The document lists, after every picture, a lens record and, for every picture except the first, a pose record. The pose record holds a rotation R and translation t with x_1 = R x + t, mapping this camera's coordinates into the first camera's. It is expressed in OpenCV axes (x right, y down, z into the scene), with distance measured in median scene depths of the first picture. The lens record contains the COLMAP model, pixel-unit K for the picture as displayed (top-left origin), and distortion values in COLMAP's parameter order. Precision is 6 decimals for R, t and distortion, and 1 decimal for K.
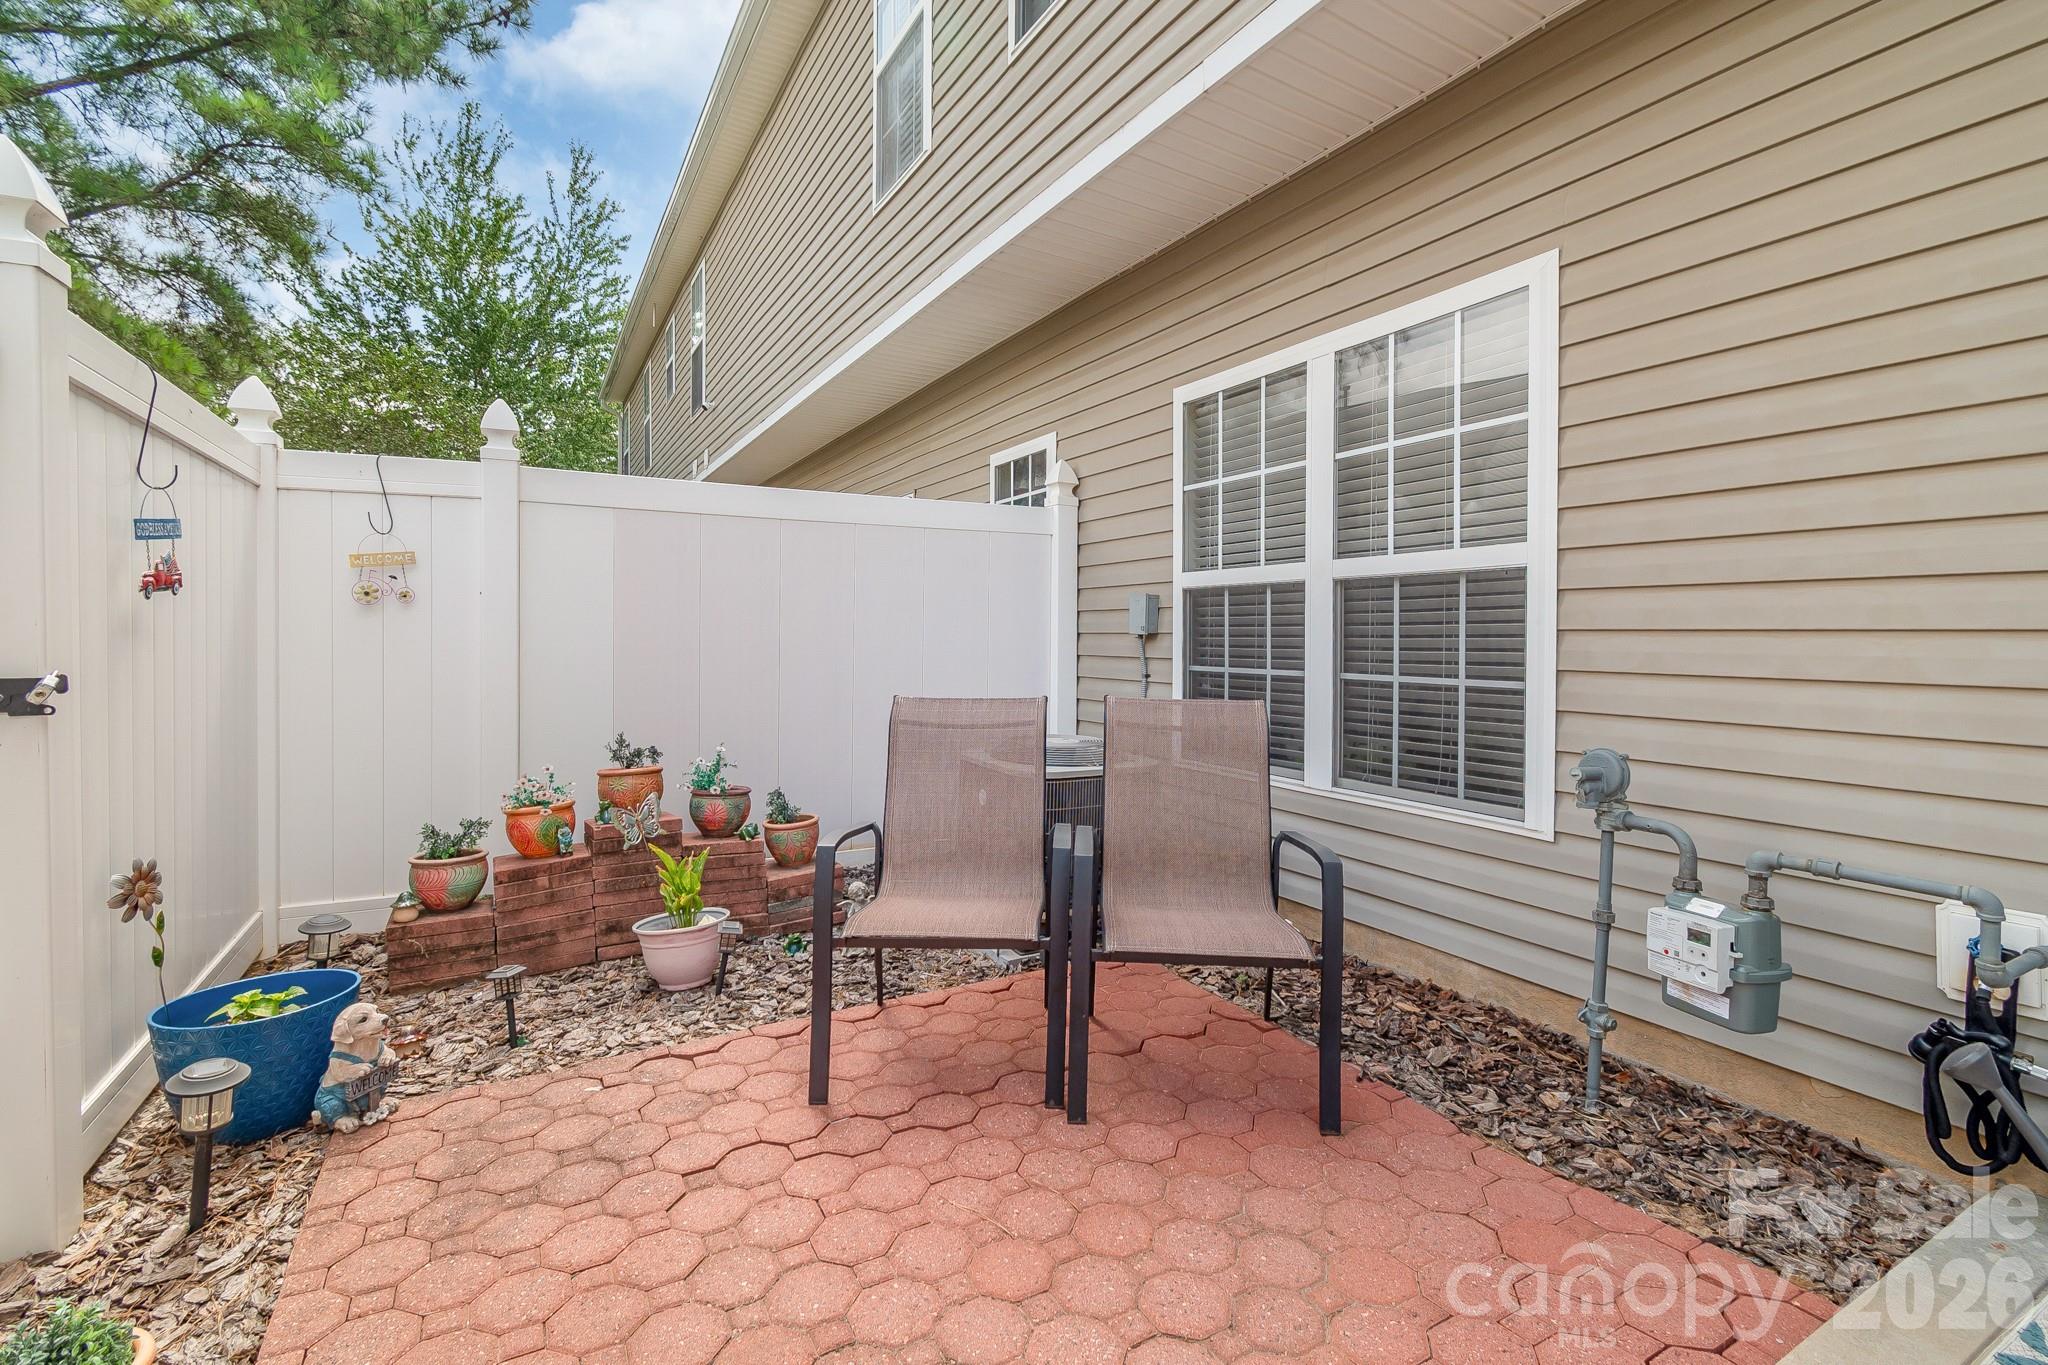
lens RADIAL K [[951.5, 0, 1093.1], [0, 951.5, 636.4], [0, 0, 1]] dist [0.008337, -0.003625]
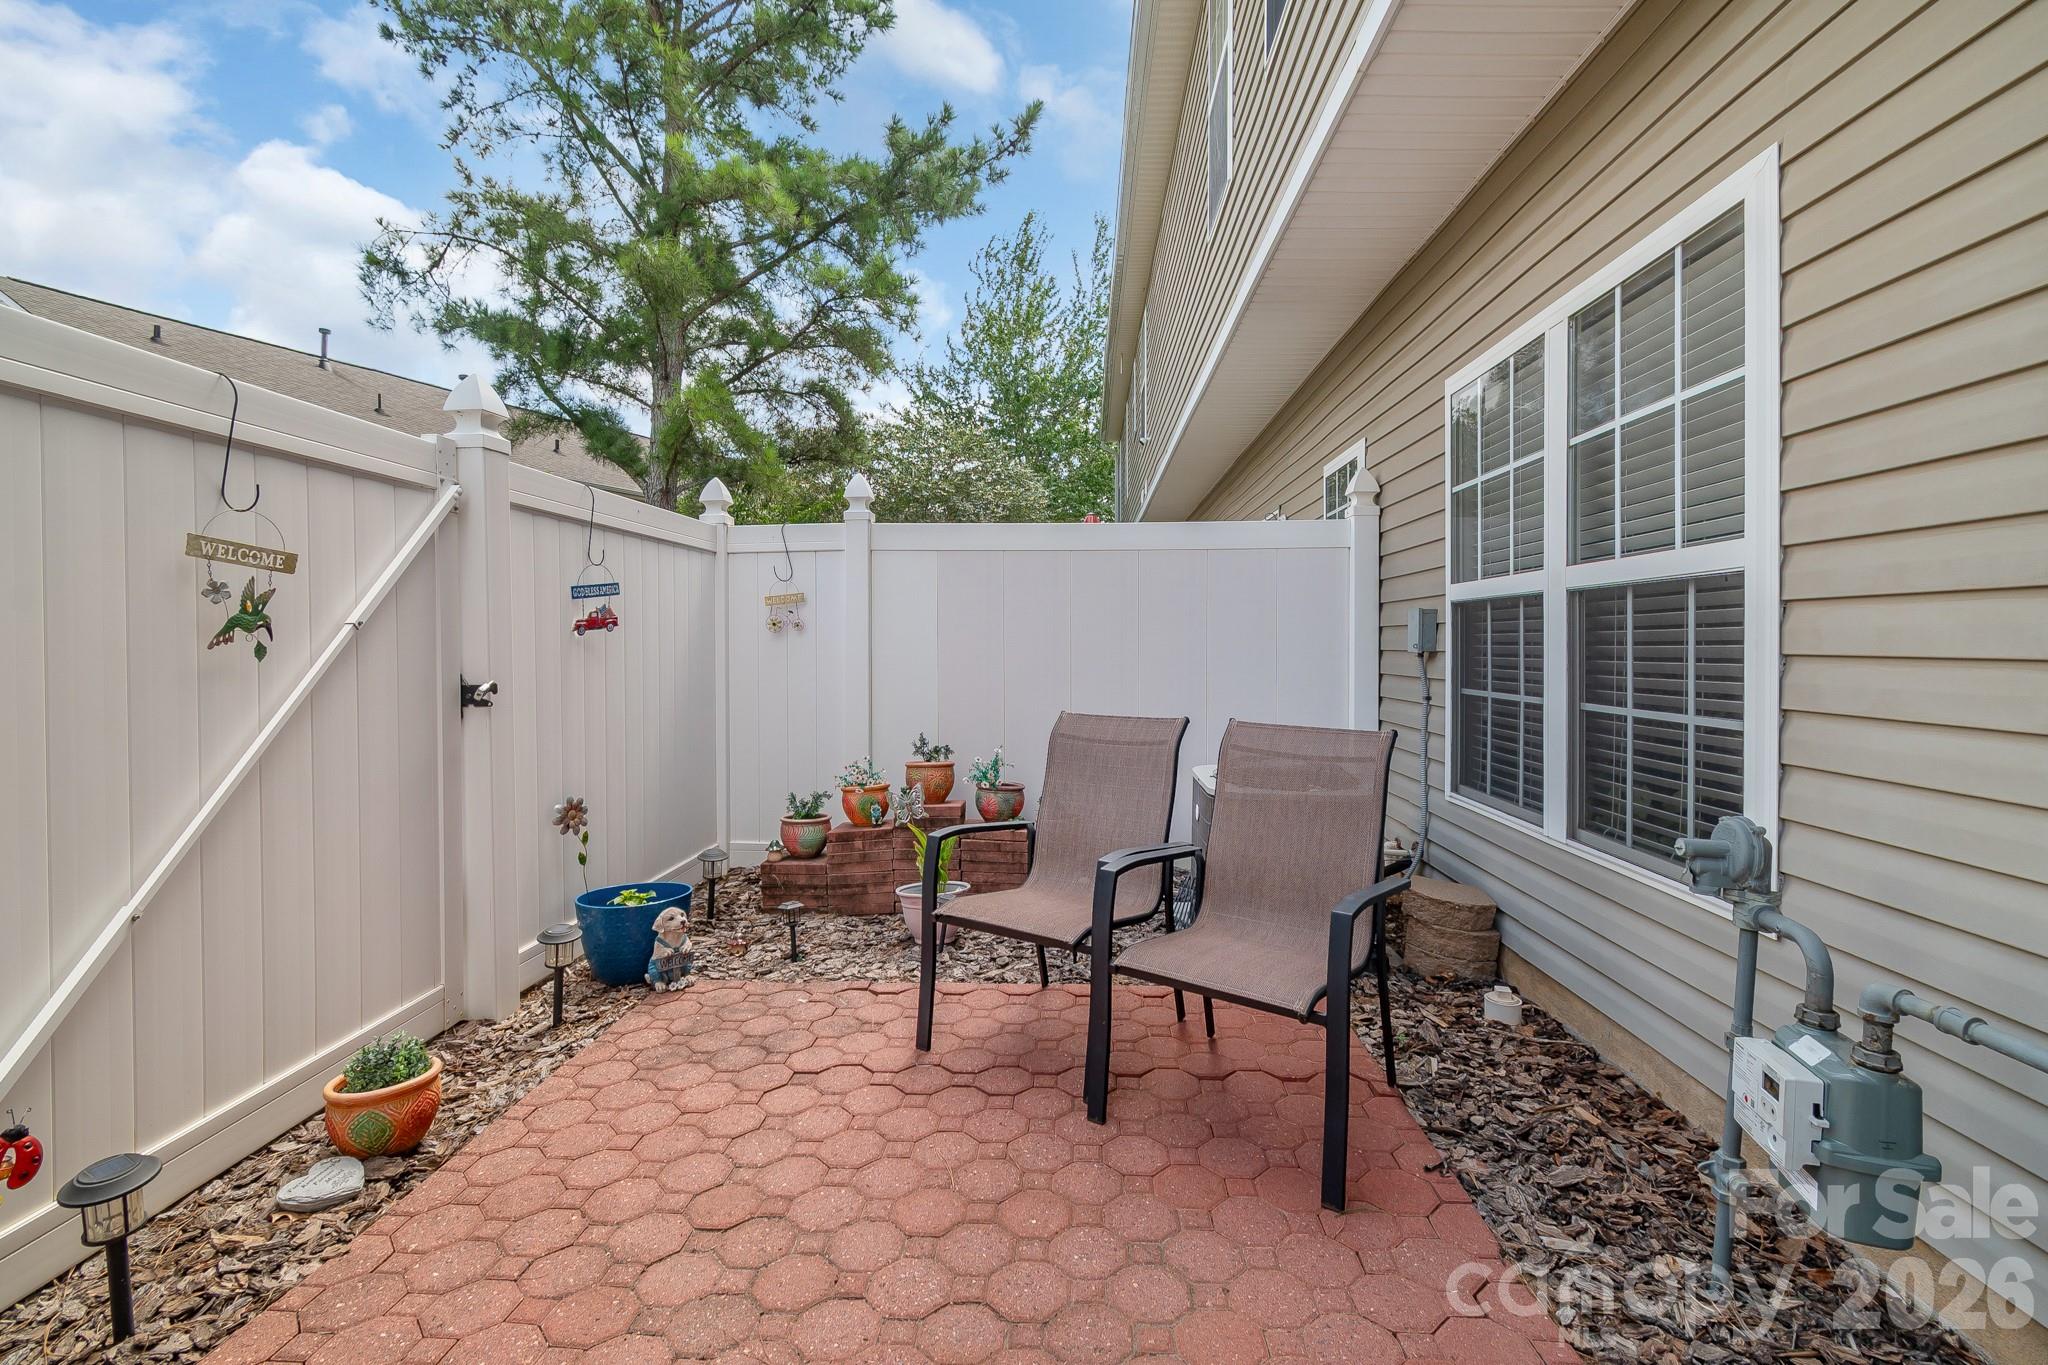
lens RADIAL K [[951.5, 0, 1060.3], [0, 951.5, 641.3], [0, 0, 1]] dist [0.008337, -0.003625]
pose [[0.838689, -0.004557, -0.544591, 0.371147], [0.001815, 0.999983, -0.005574, -0.012541], [0.544607, 0.003686, 0.838683, 0.061612]]
